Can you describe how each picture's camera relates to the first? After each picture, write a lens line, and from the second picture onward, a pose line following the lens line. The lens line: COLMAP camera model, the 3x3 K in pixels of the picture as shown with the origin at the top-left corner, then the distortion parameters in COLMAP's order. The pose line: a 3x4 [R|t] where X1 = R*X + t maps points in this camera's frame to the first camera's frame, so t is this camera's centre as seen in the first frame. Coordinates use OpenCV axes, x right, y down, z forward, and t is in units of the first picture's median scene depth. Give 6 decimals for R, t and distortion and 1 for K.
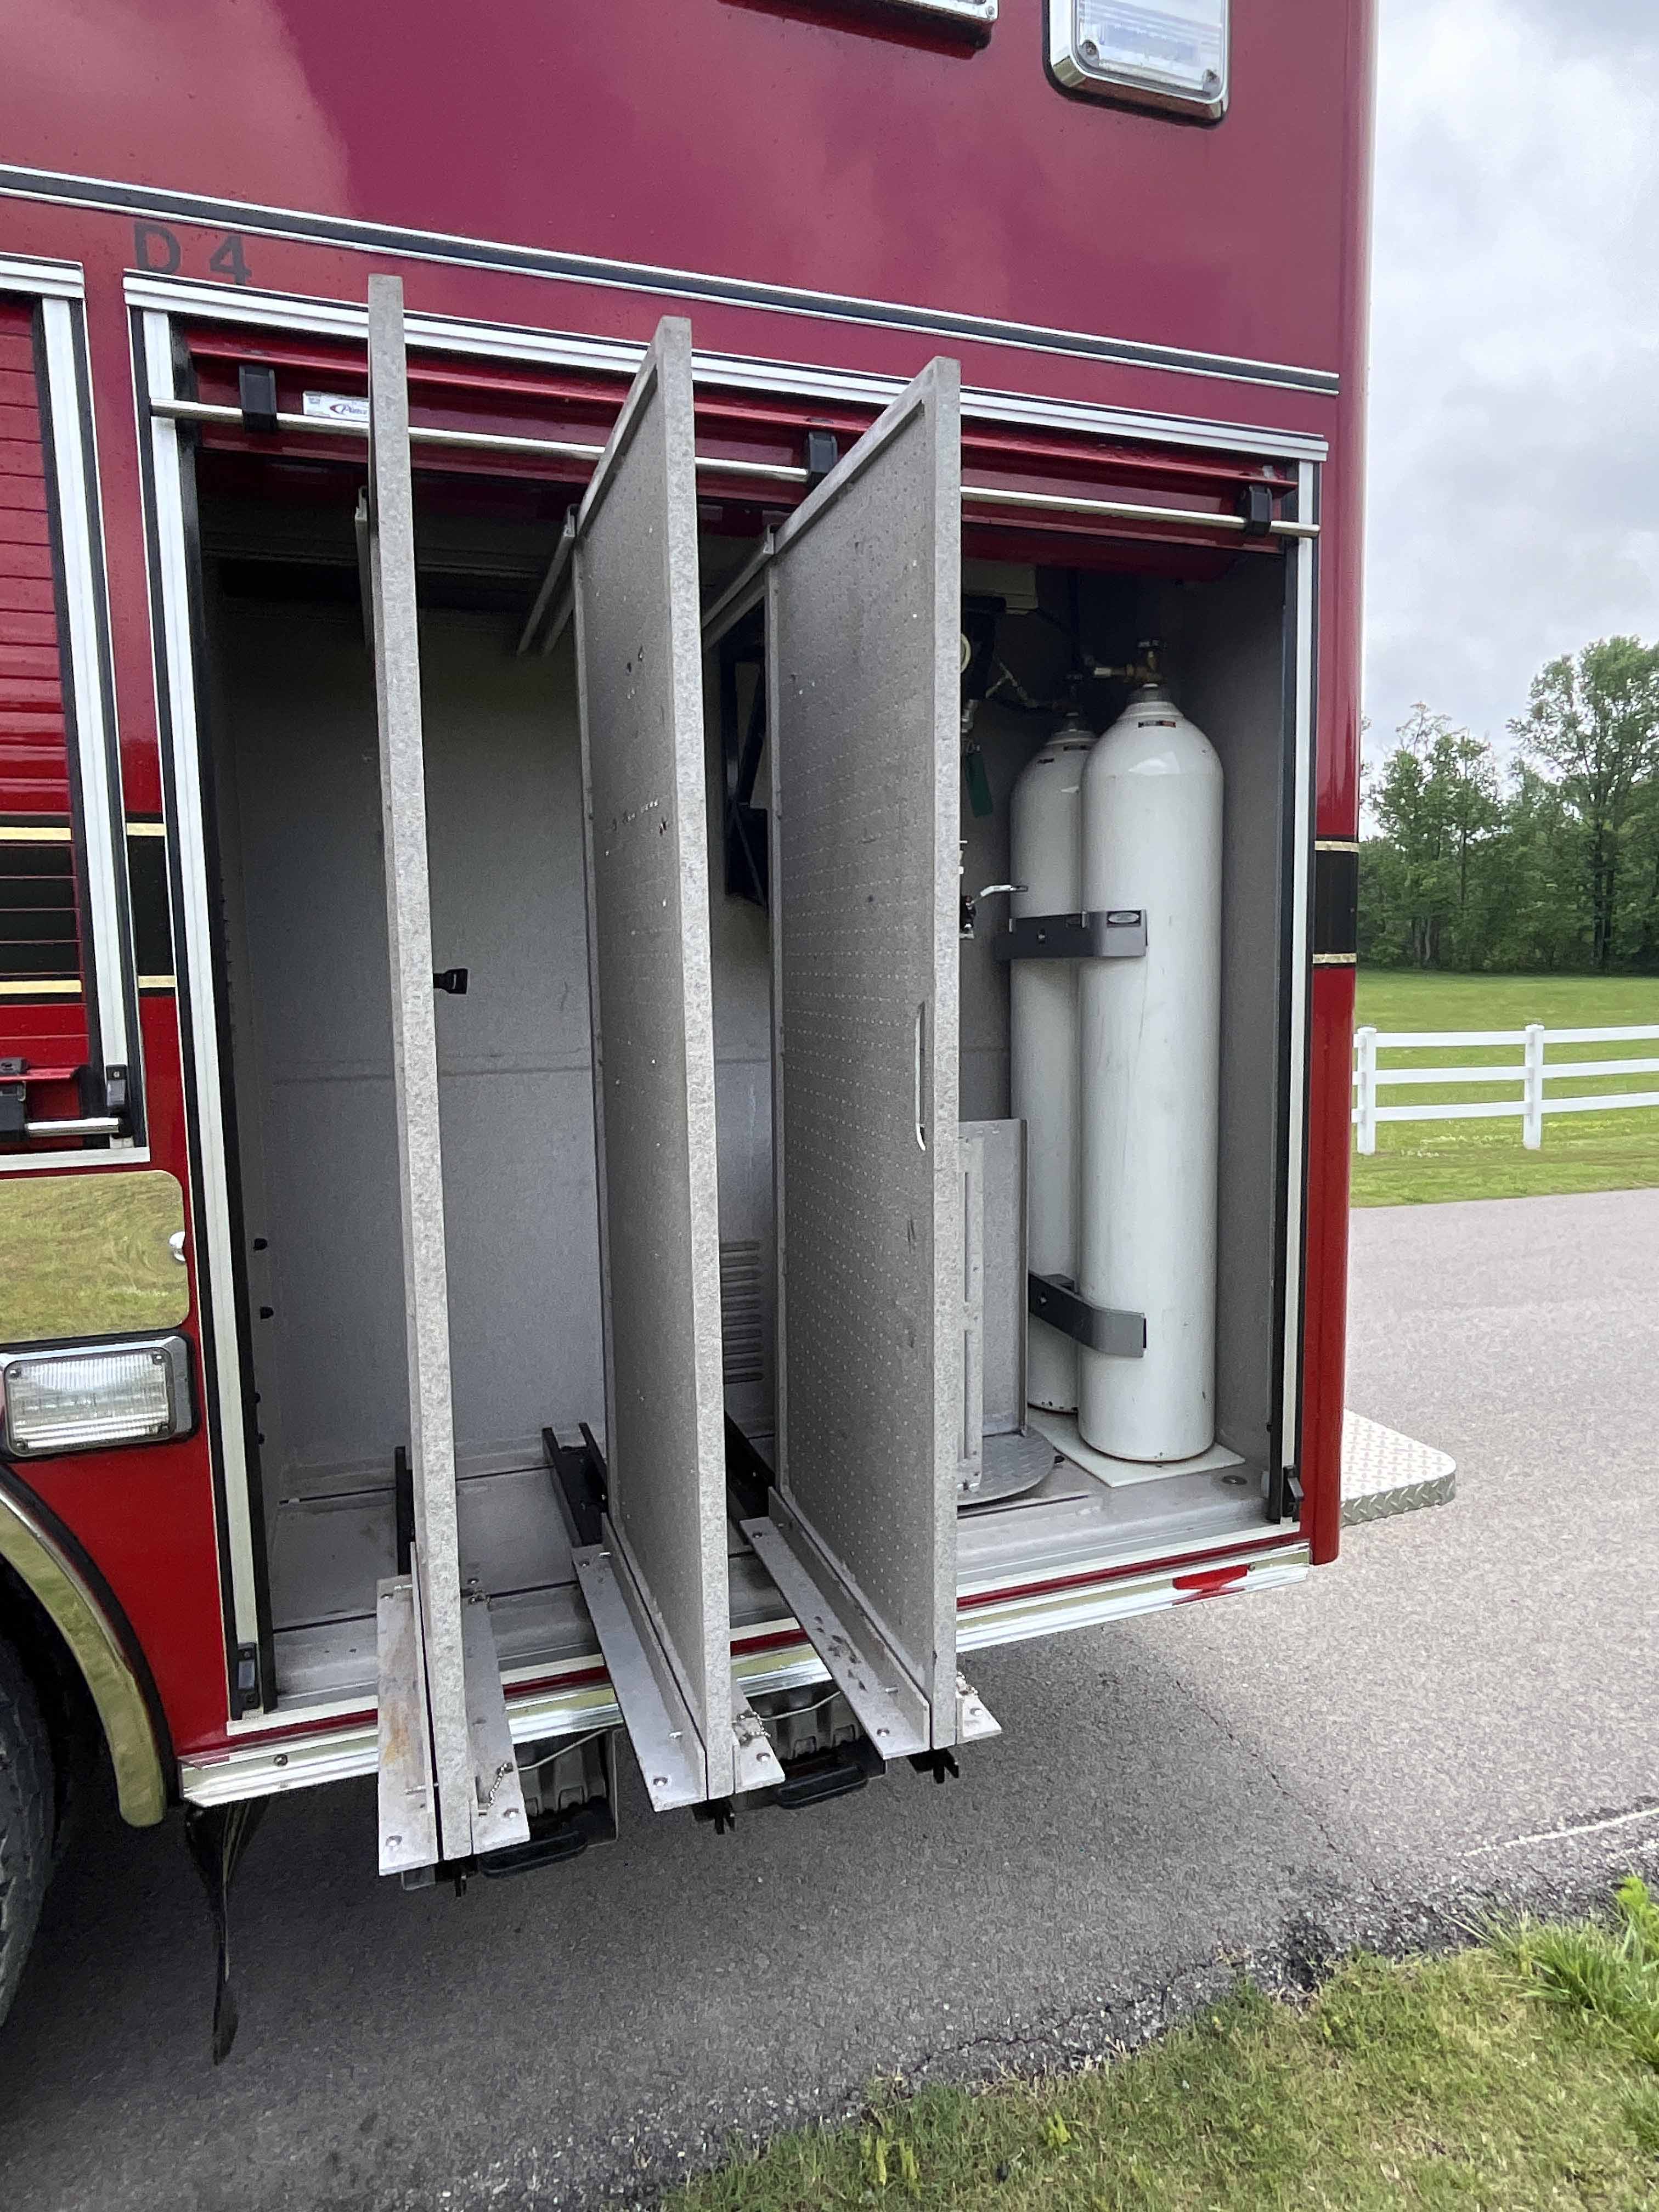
lens RADIAL K [[1284.0, 0, 822.9], [0, 1284.0, 1115.3], [0, 0, 1]] dist [-0.019632, 0.016818]
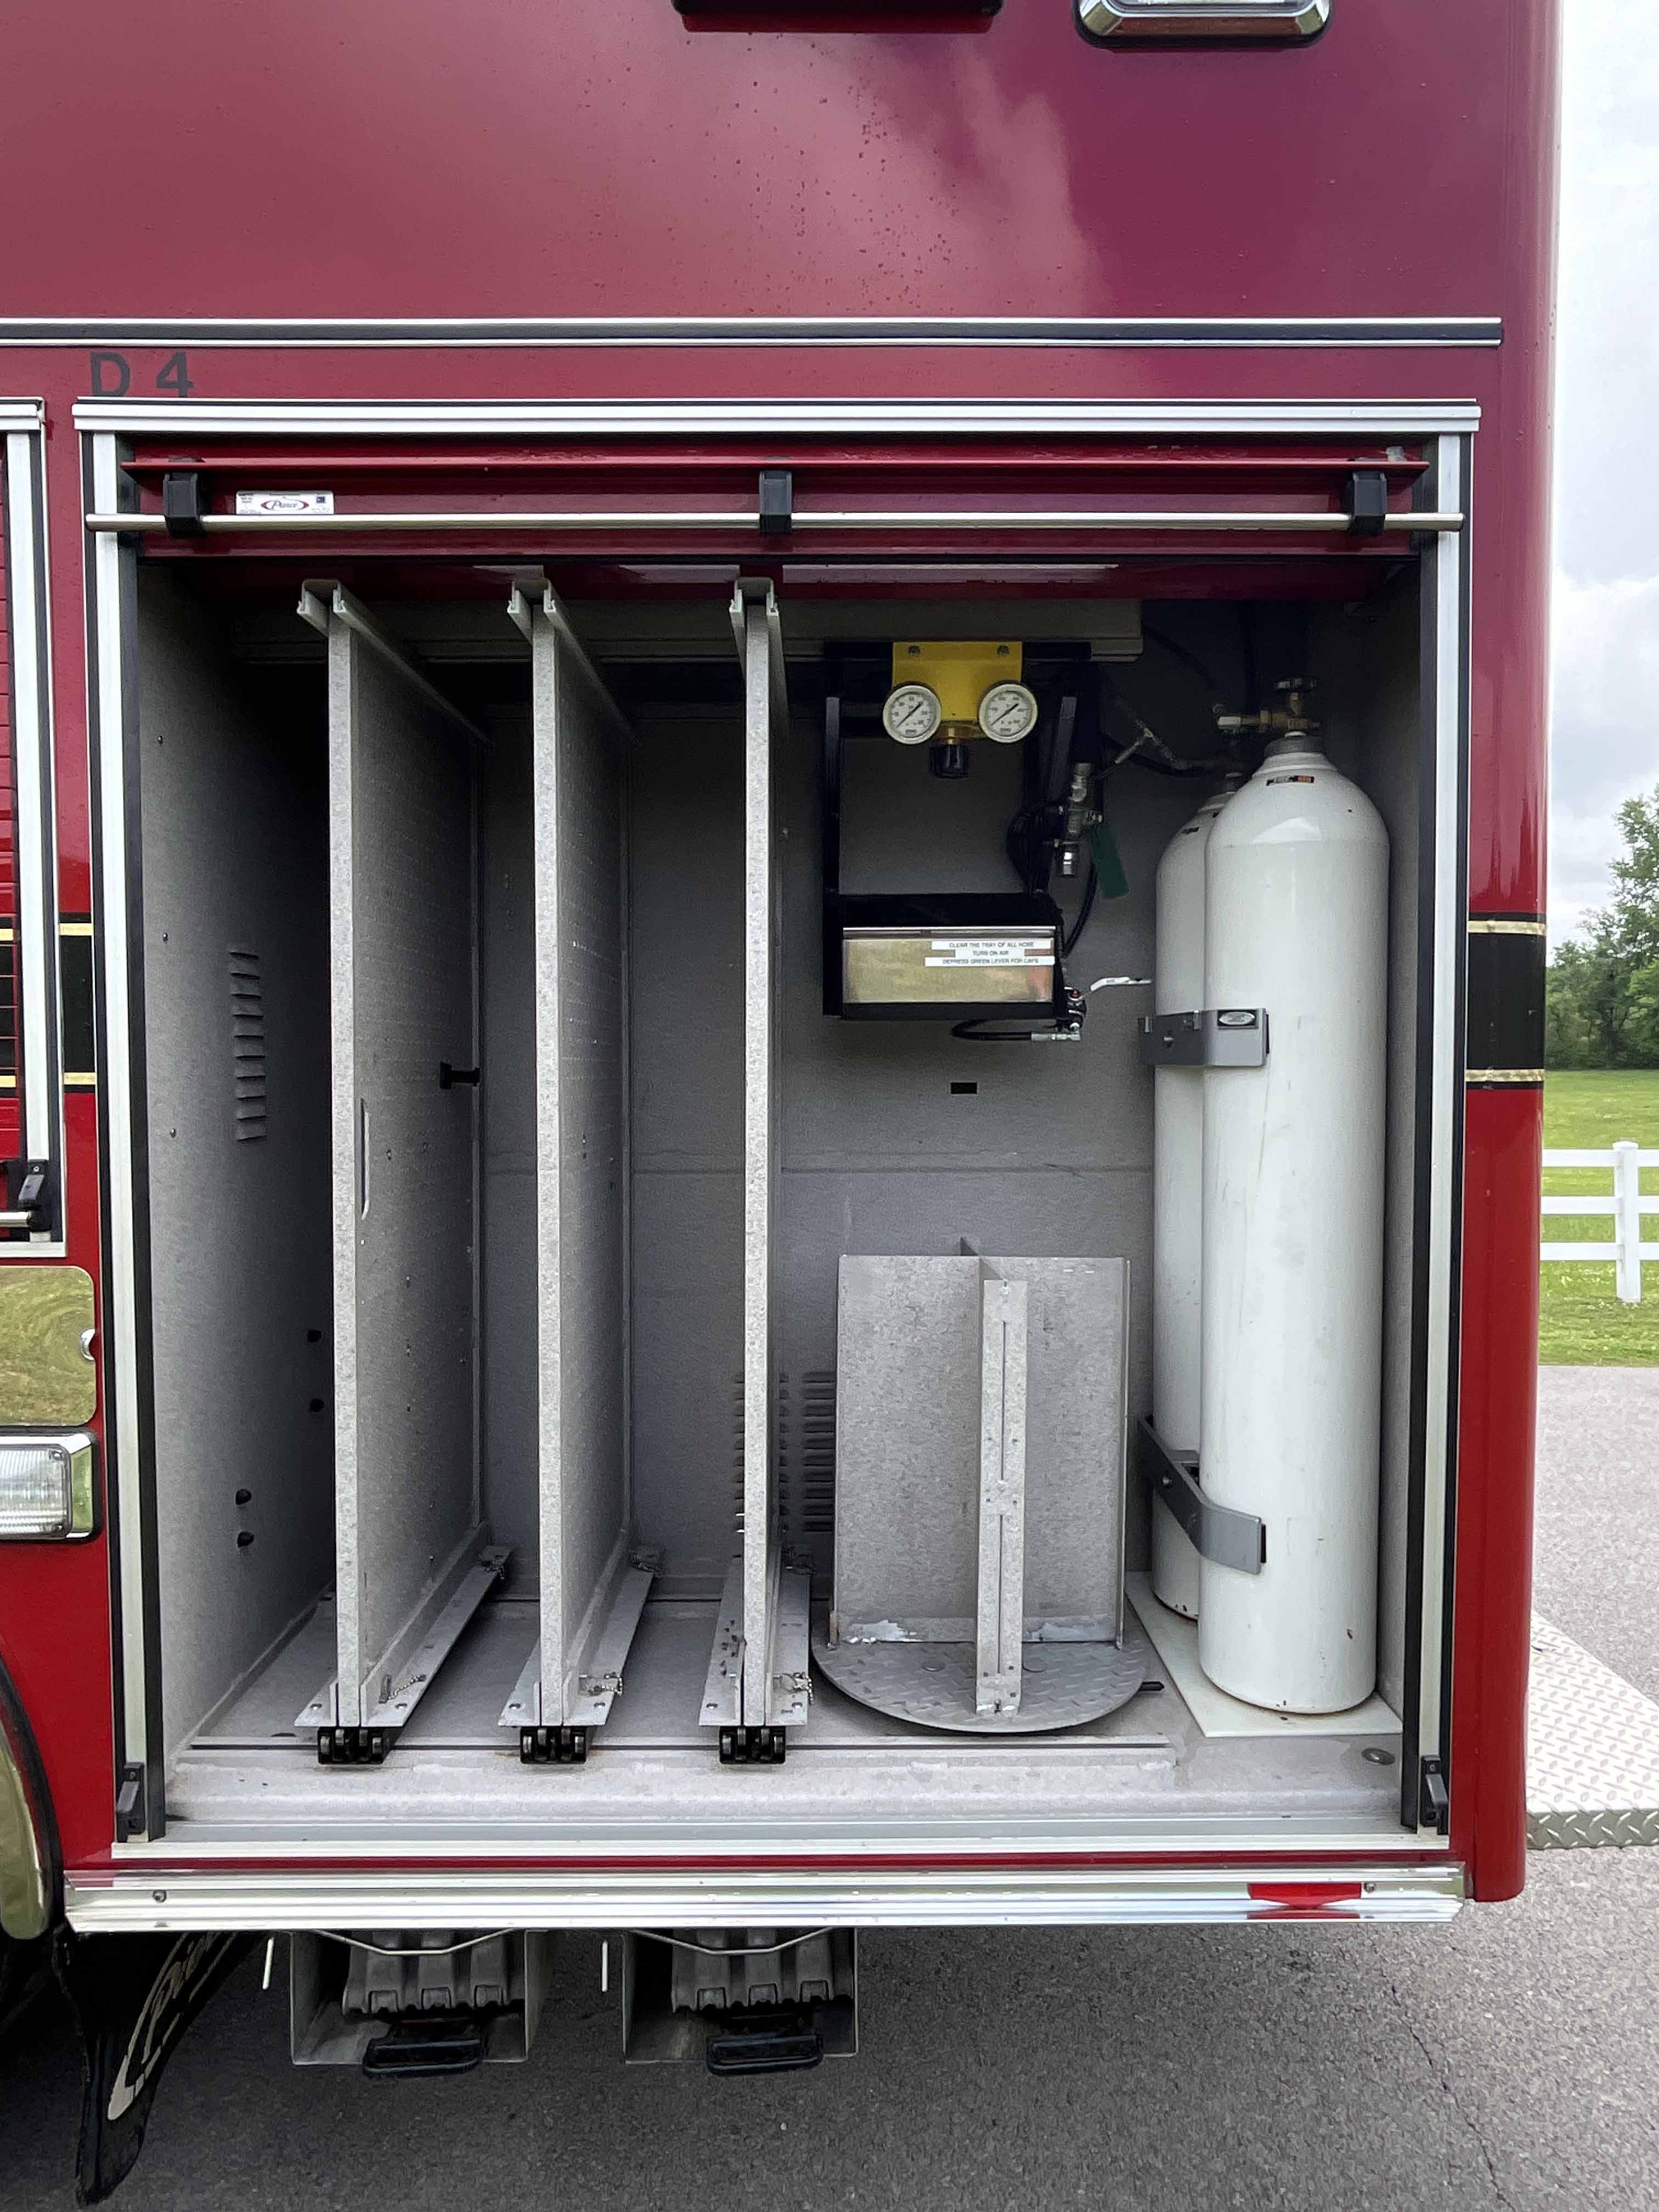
lens RADIAL K [[1284.0, 0, 835.7], [0, 1284.0, 1113.3], [0, 0, 1]] dist [-0.019632, 0.016818]
pose [[0.948572, 0.031305, -0.315010, 0.275707], [-0.052246, 0.996934, -0.058253, -0.037758], [0.312220, 0.071715, 0.947299, 0.178321]]
